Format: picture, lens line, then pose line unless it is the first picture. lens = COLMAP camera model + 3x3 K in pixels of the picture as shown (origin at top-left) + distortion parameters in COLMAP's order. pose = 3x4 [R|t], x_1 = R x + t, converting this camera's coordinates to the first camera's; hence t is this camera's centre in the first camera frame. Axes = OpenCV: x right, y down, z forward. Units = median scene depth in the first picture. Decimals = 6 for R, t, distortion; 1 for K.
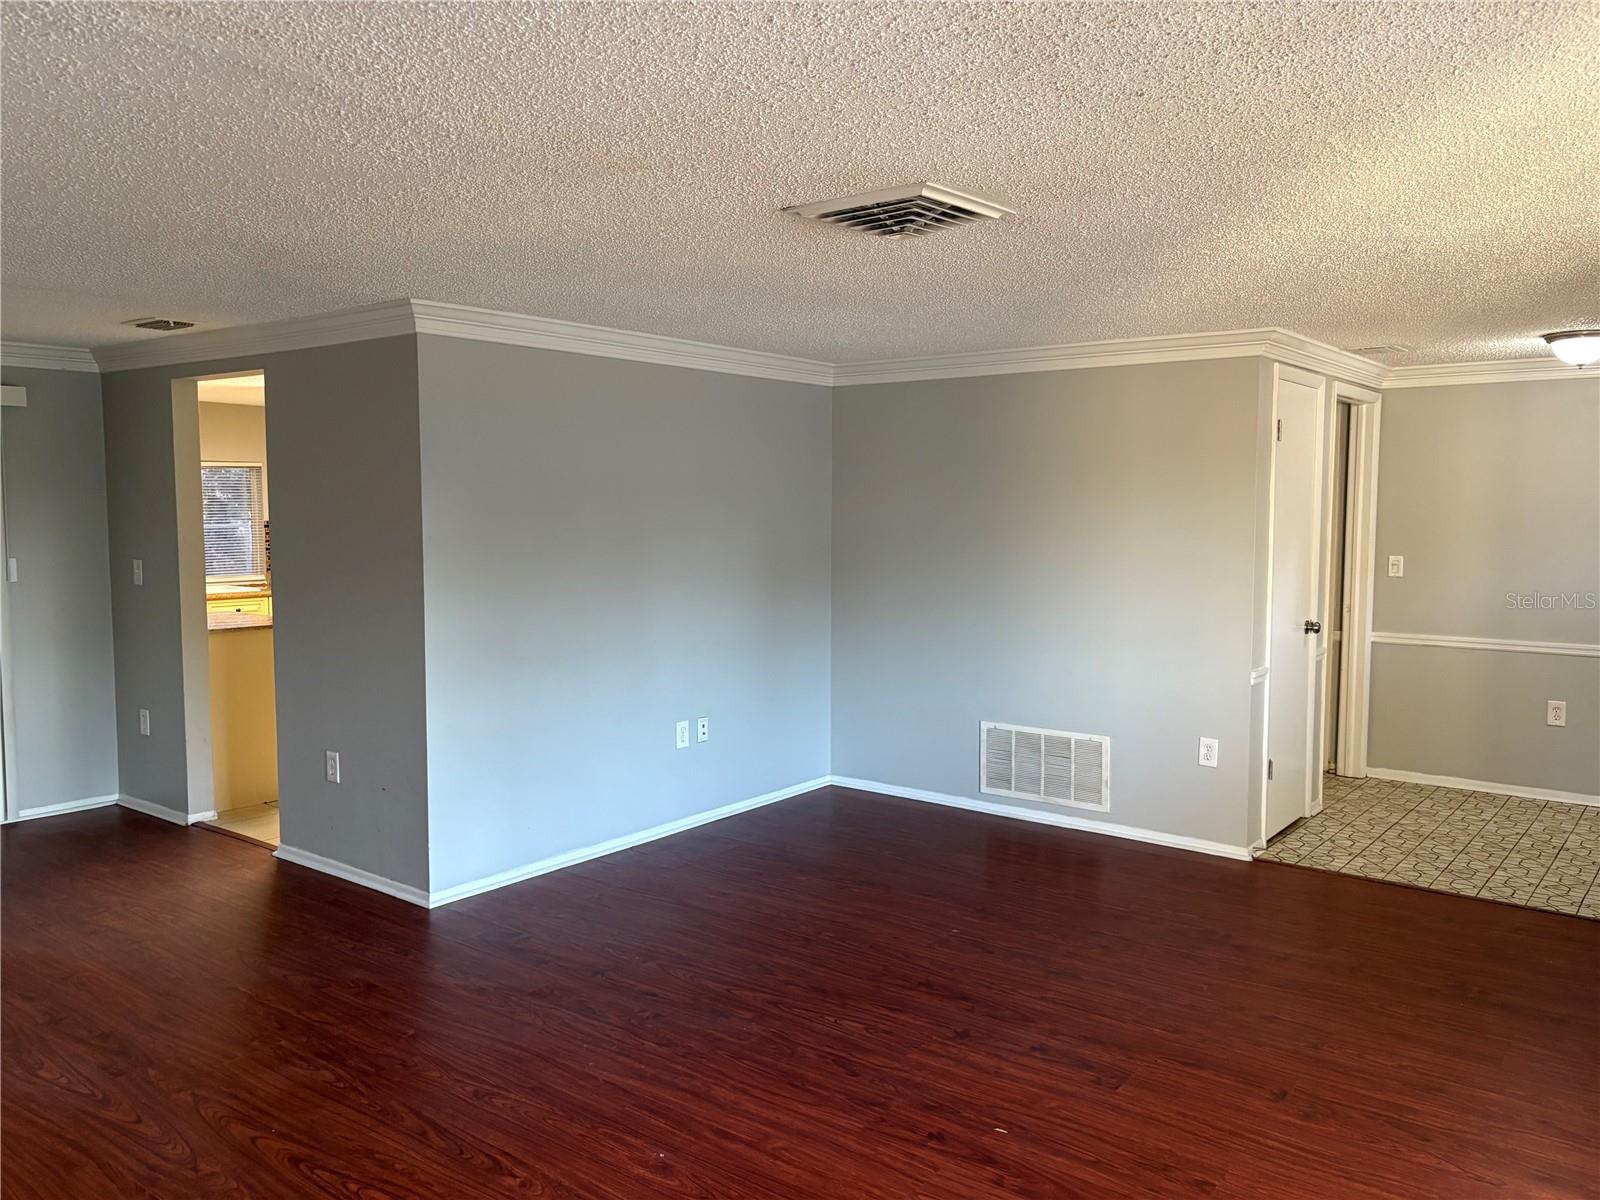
lens RADIAL K [[1228.4, 0, 782.0], [0, 1228.4, 602.7], [0, 0, 1]] dist [0.023094, -0.004059]
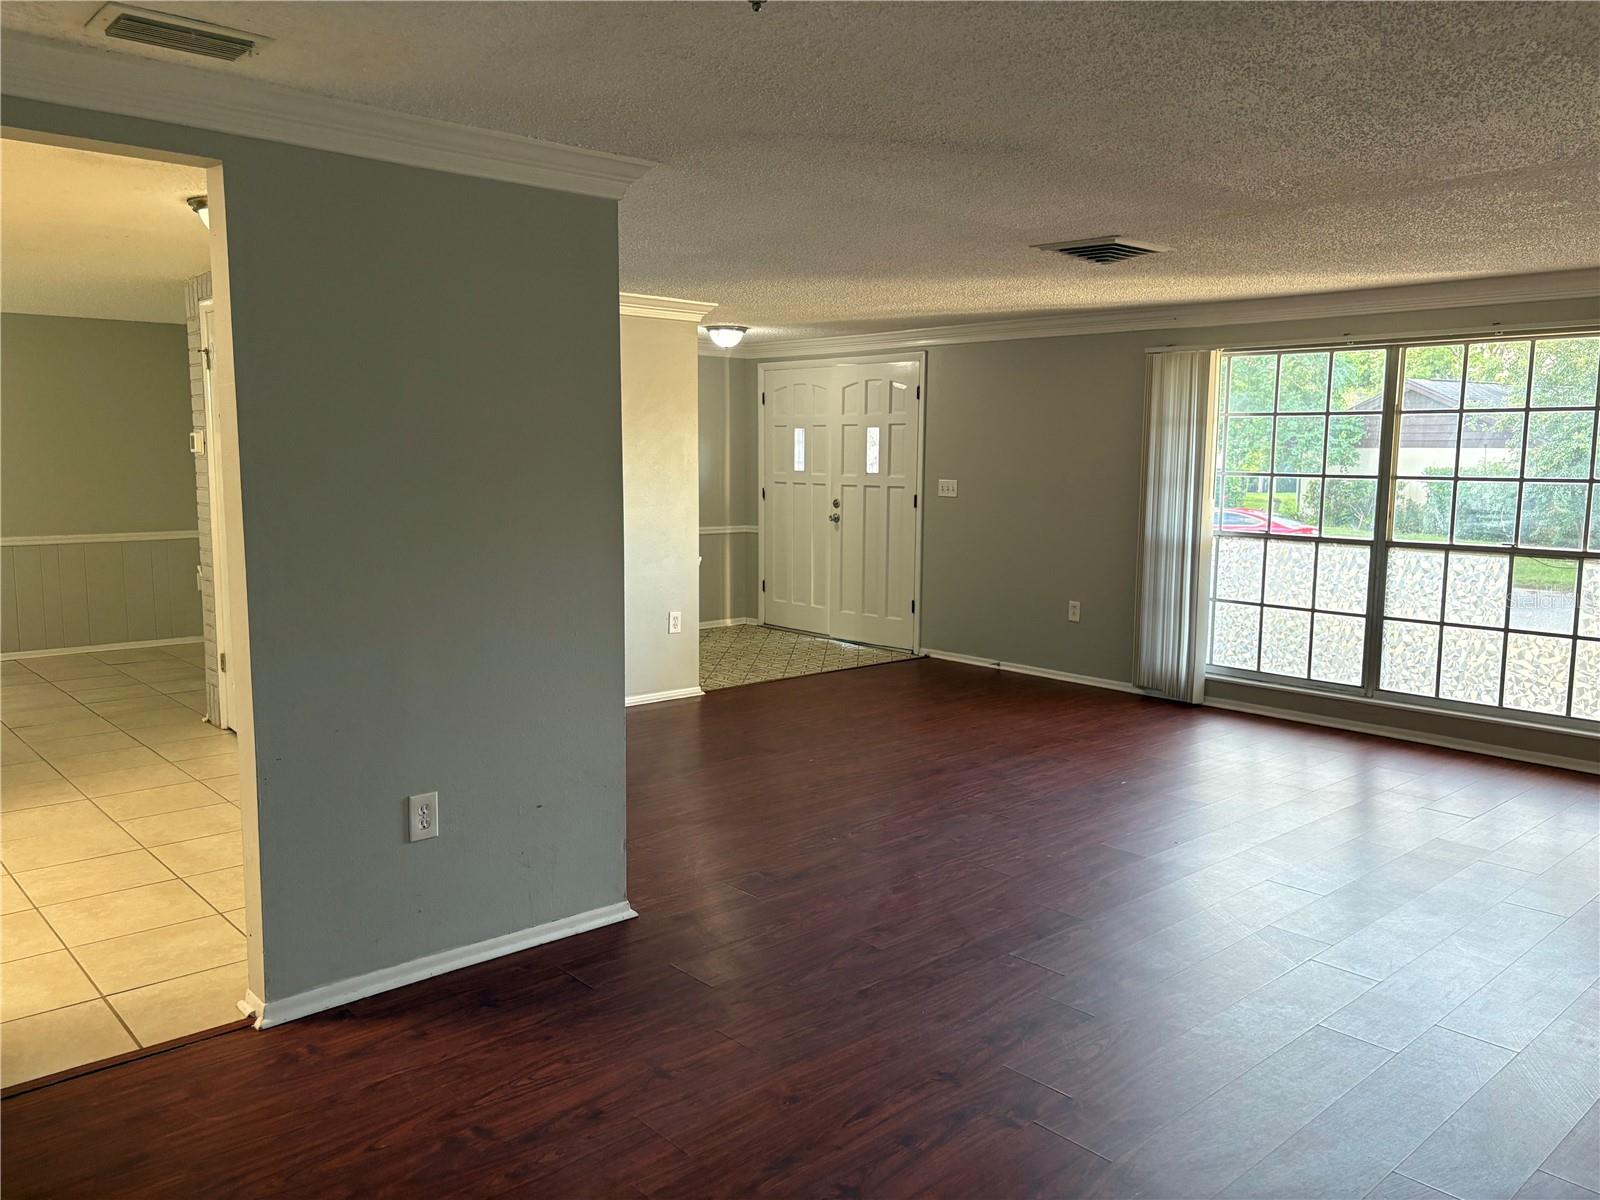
lens RADIAL K [[1223.0, 0, 800.0], [0, 1223.0, 600.0], [0, 0, 1]] dist [0.095177, -0.130546]
pose [[0.161121, -0.121548, 0.979421, -1.317182], [0.073535, 0.991107, 0.110901, -0.054438], [-0.984191, 0.054153, 0.168626, 0.932675]]
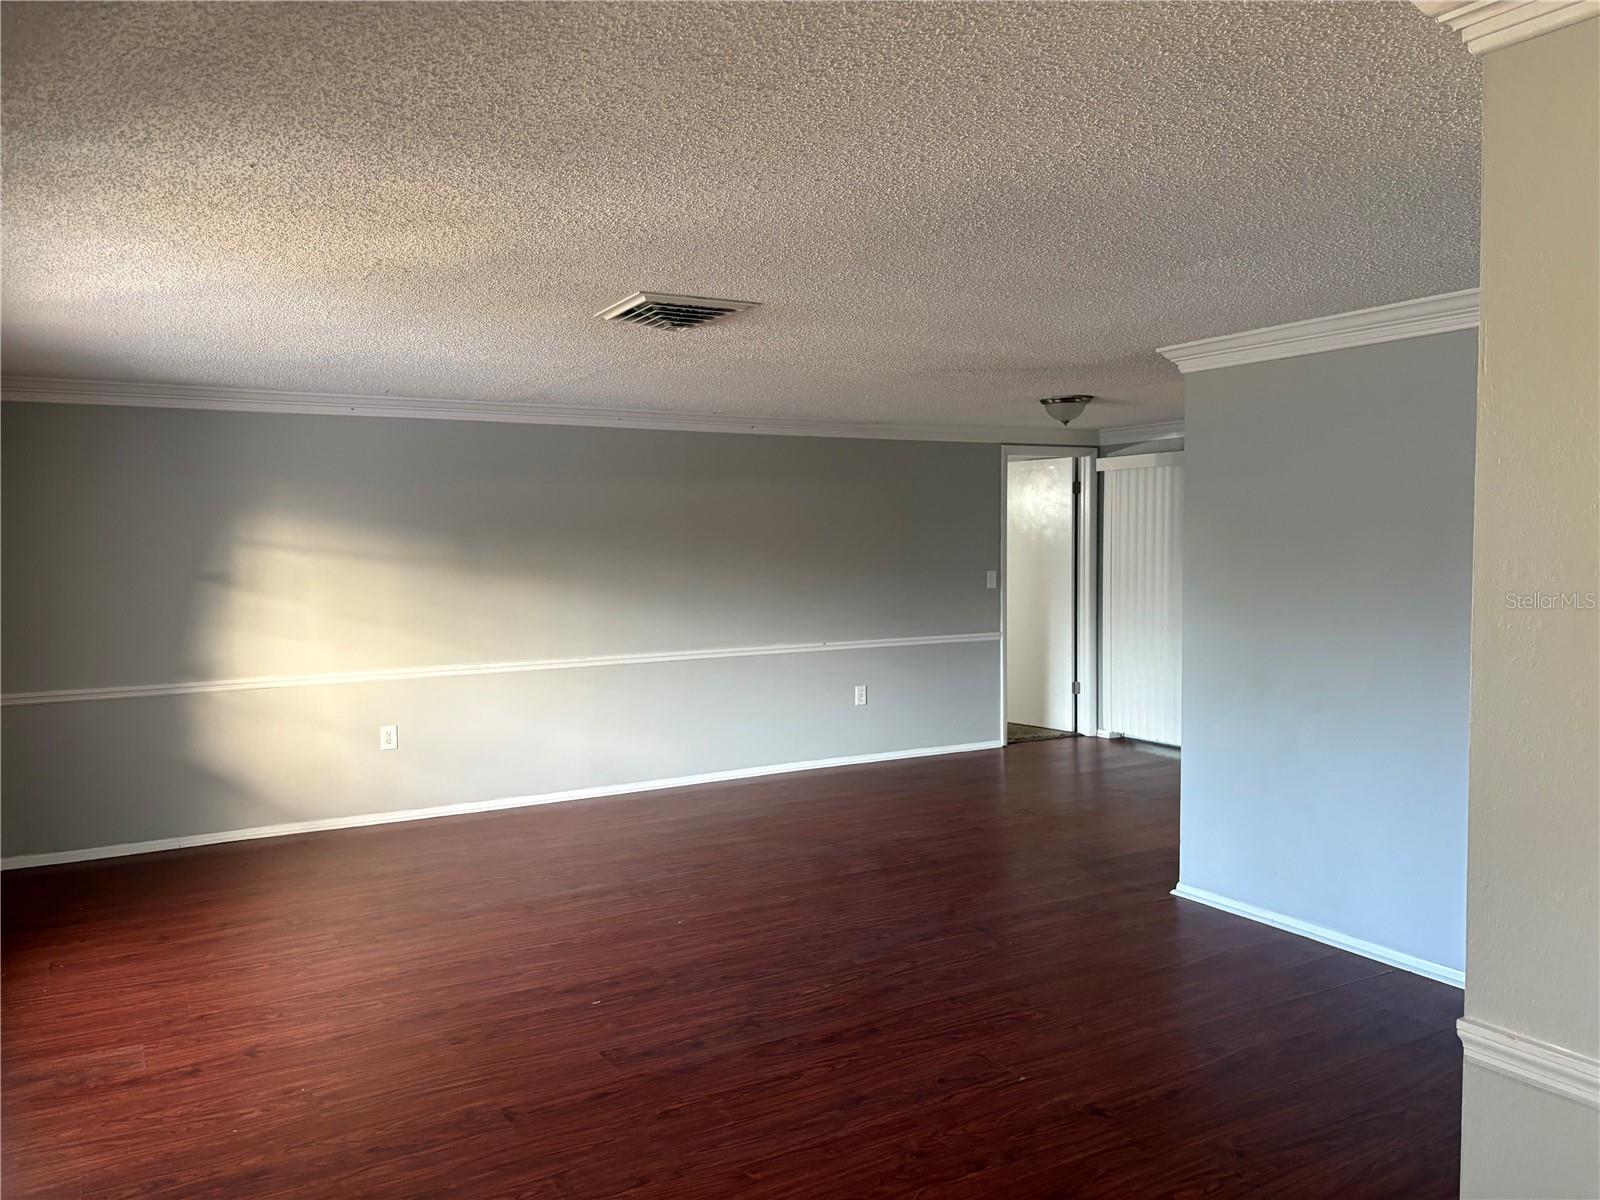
lens RADIAL K [[1218.9, 0, 800.0], [0, 1218.9, 600.0], [0, 0, 1]] dist [-0.006760, 0.104936]
pose [[-0.364224, 0.051717, -0.929874, 1.055994], [-0.066533, 0.994461, 0.081370, -0.100717], [0.928932, 0.091504, -0.358765, 1.329859]]
